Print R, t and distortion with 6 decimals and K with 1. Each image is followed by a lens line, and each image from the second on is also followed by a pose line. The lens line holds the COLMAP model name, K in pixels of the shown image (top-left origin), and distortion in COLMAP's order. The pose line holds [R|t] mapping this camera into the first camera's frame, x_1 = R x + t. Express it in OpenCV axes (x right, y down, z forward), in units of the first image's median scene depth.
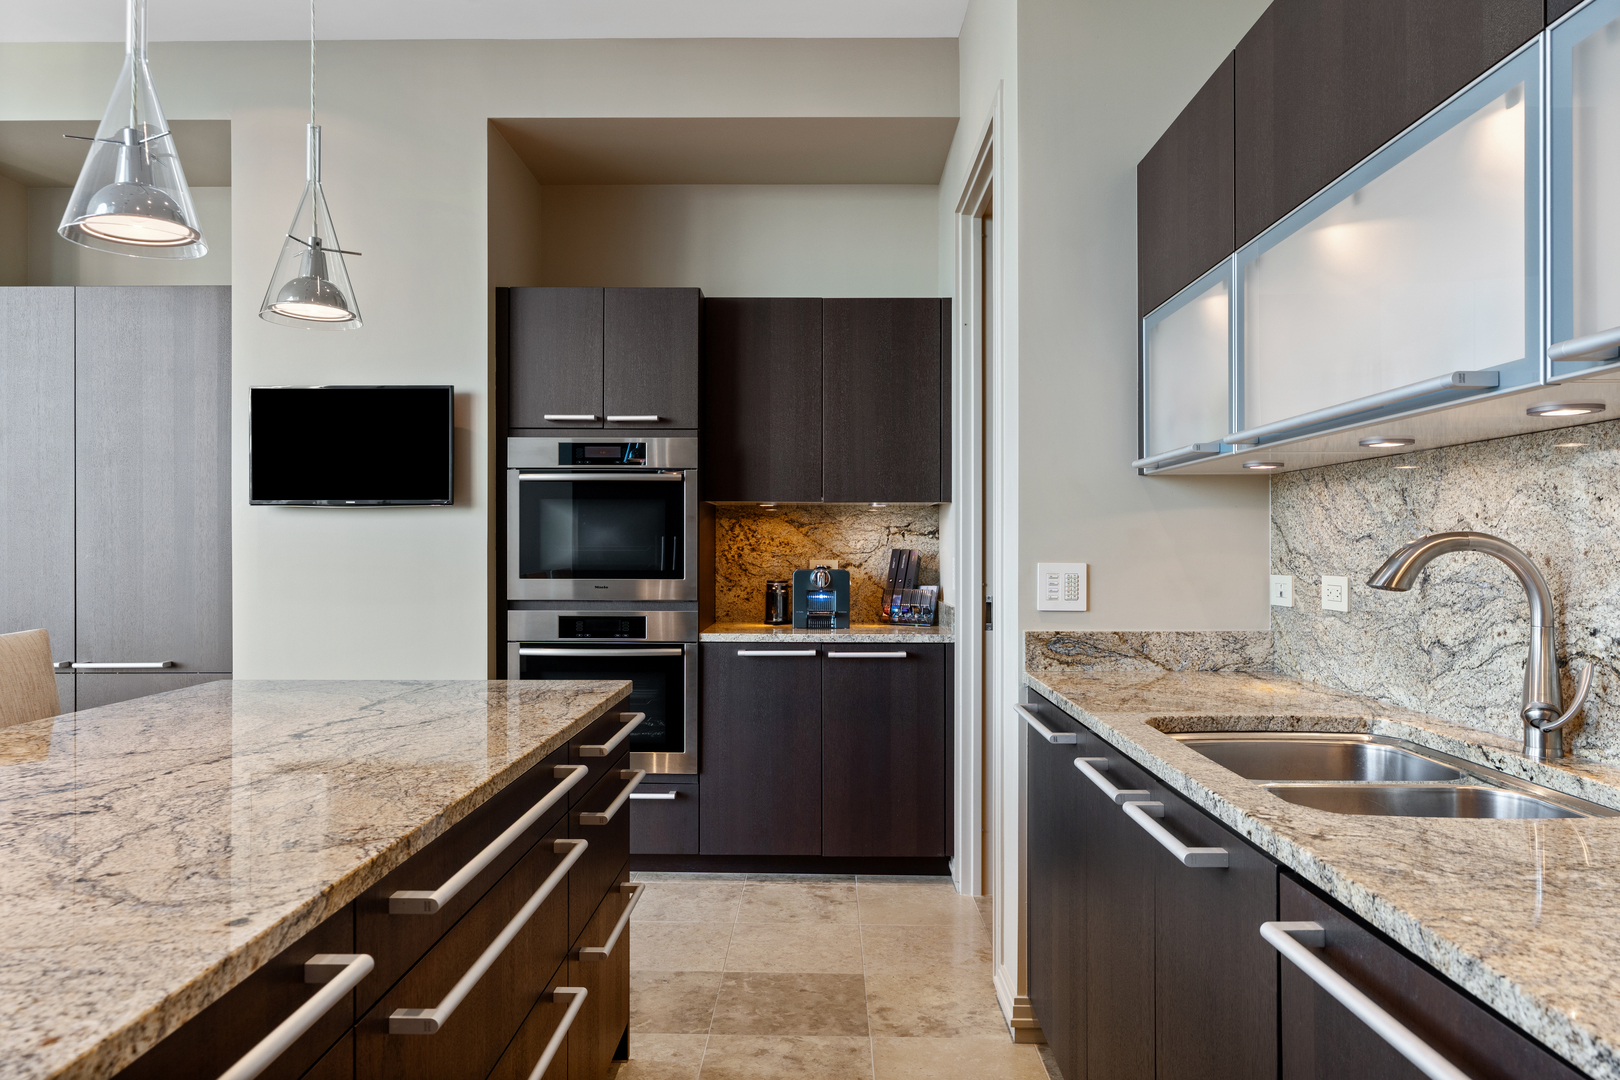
lens RADIAL K [[1120.8, 0, 803.5], [0, 1120.8, 539.4], [0, 0, 1]] dist [0.049413, 0.000587]
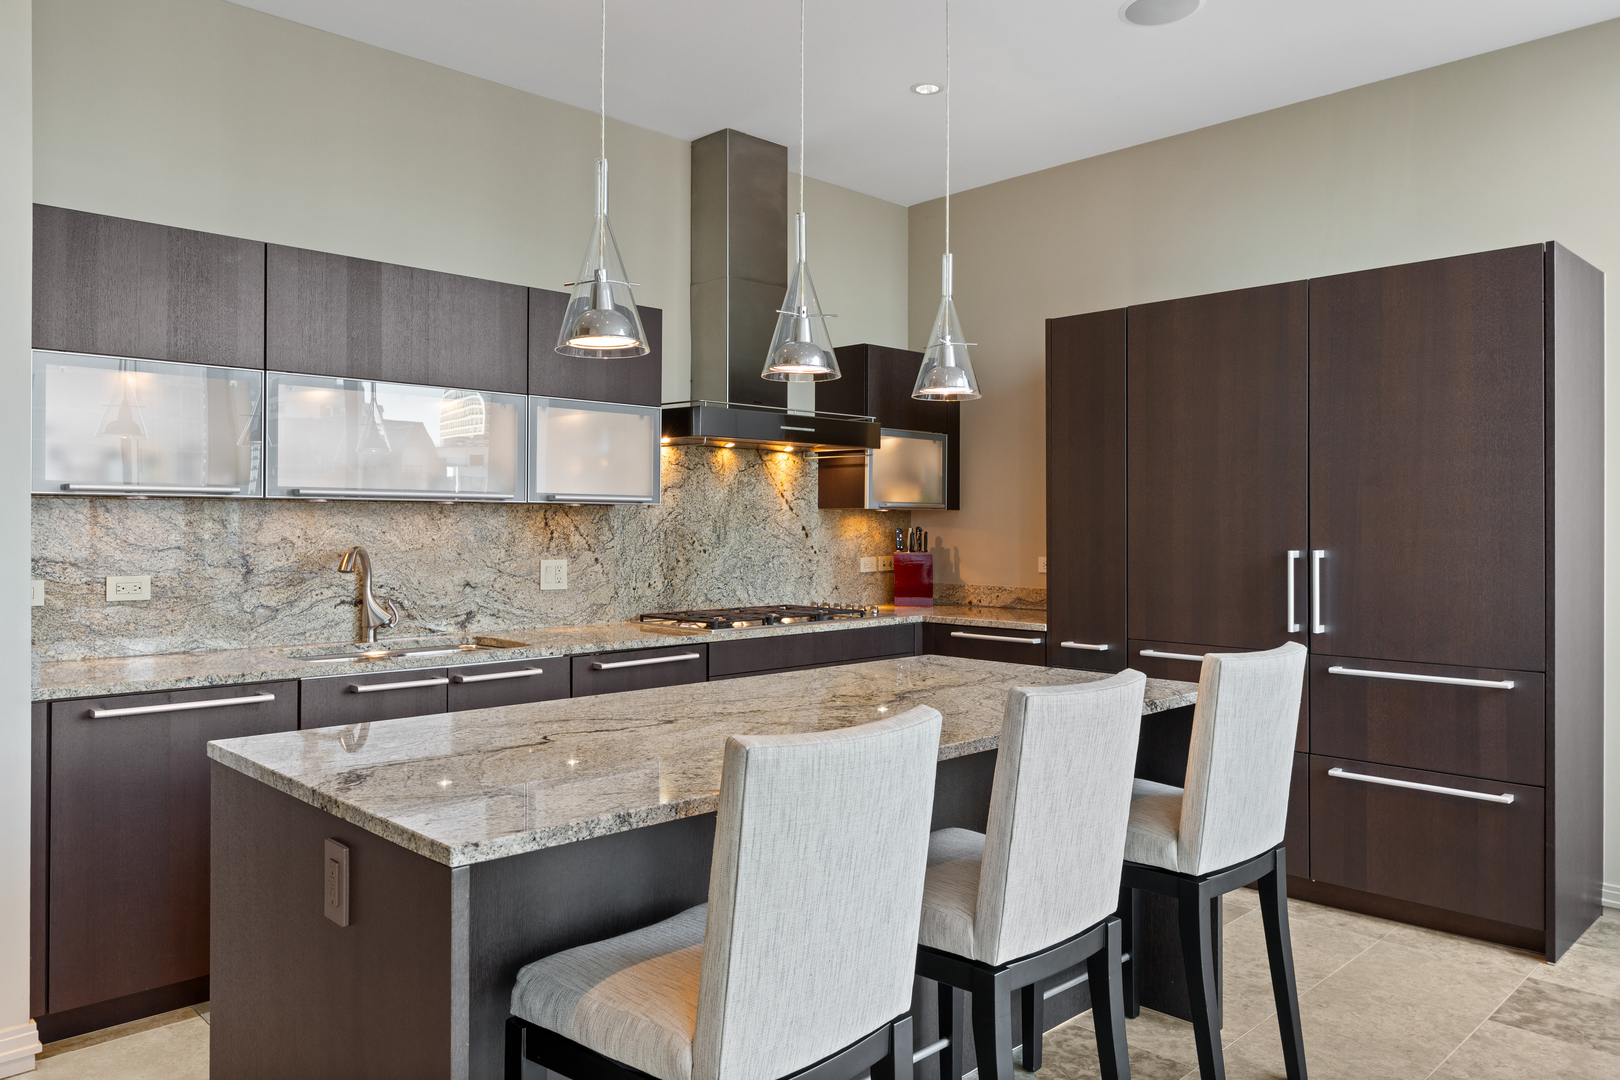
lens RADIAL K [[1135.8, 0, 813.4], [0, 1135.8, 523.6], [0, 0, 1]] dist [0.000581, 0.001969]
pose [[-0.717519, 0.005488, 0.696517, -0.683904], [-0.002912, 0.999937, -0.010879, -0.012122], [-0.696533, -0.009834, -0.717458, 0.863598]]
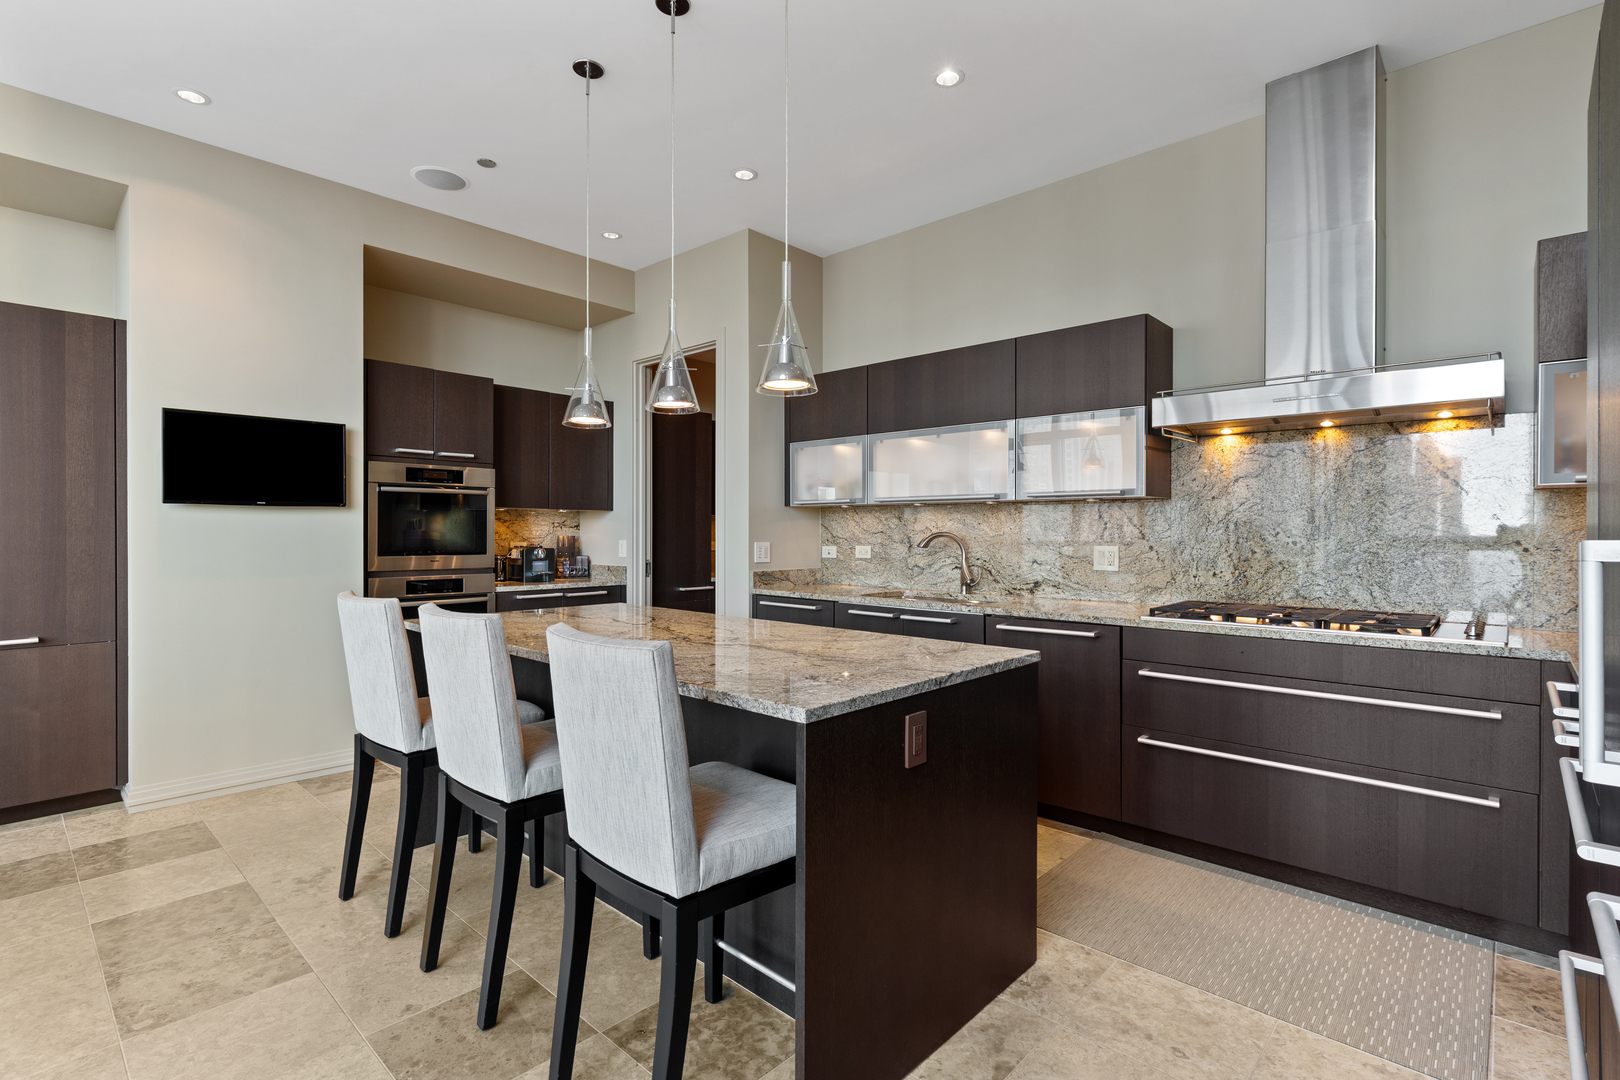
lens RADIAL K [[755.4, 0, 808.0], [0, 755.4, 547.6], [0, 0, 1]] dist [-0.002292, 0.001073]
pose [[0.662242, -0.015278, 0.749135, -0.631535], [-0.006739, 0.999630, 0.026344, -0.007512], [-0.749260, -0.022495, 0.661894, -0.090182]]
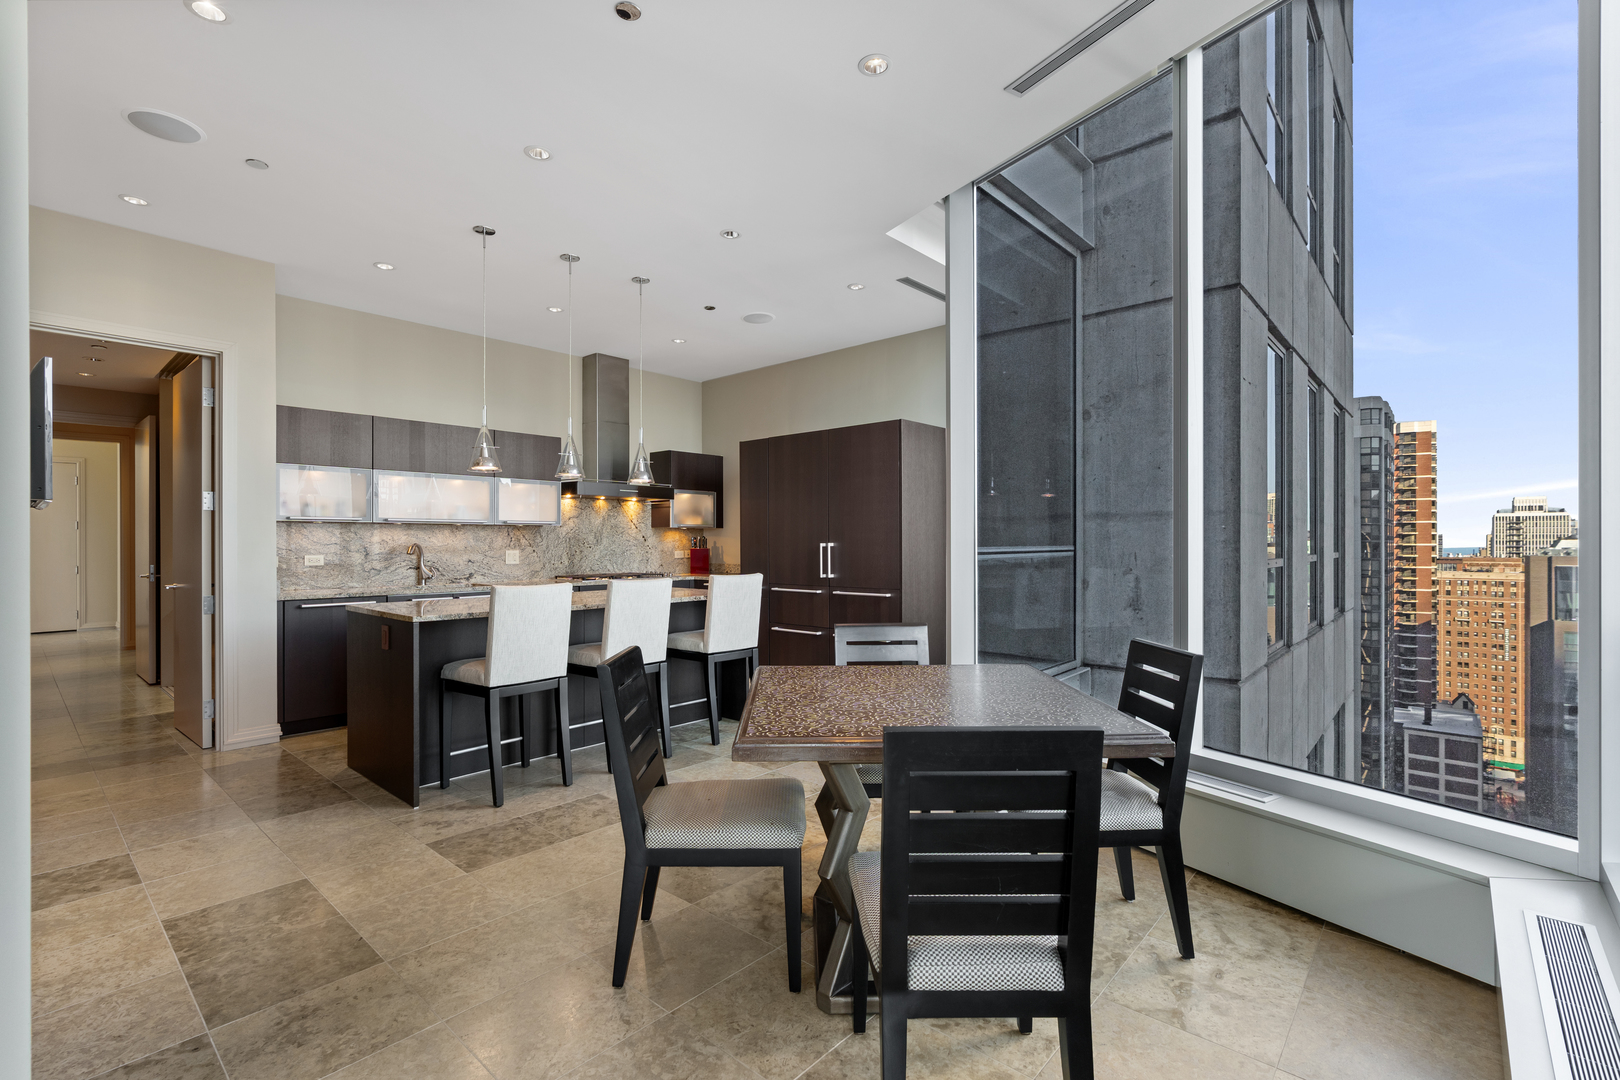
lens RADIAL K [[726.2, 0, 807.7], [0, 726.2, 543.8], [0, 0, 1]] dist [-0.002239, 0.001148]
pose [[-0.760787, 0.006662, 0.648968, -1.238439], [0.002576, 0.999970, -0.007245, 0.010621], [-0.648997, -0.003840, -0.760781, 1.025041]]
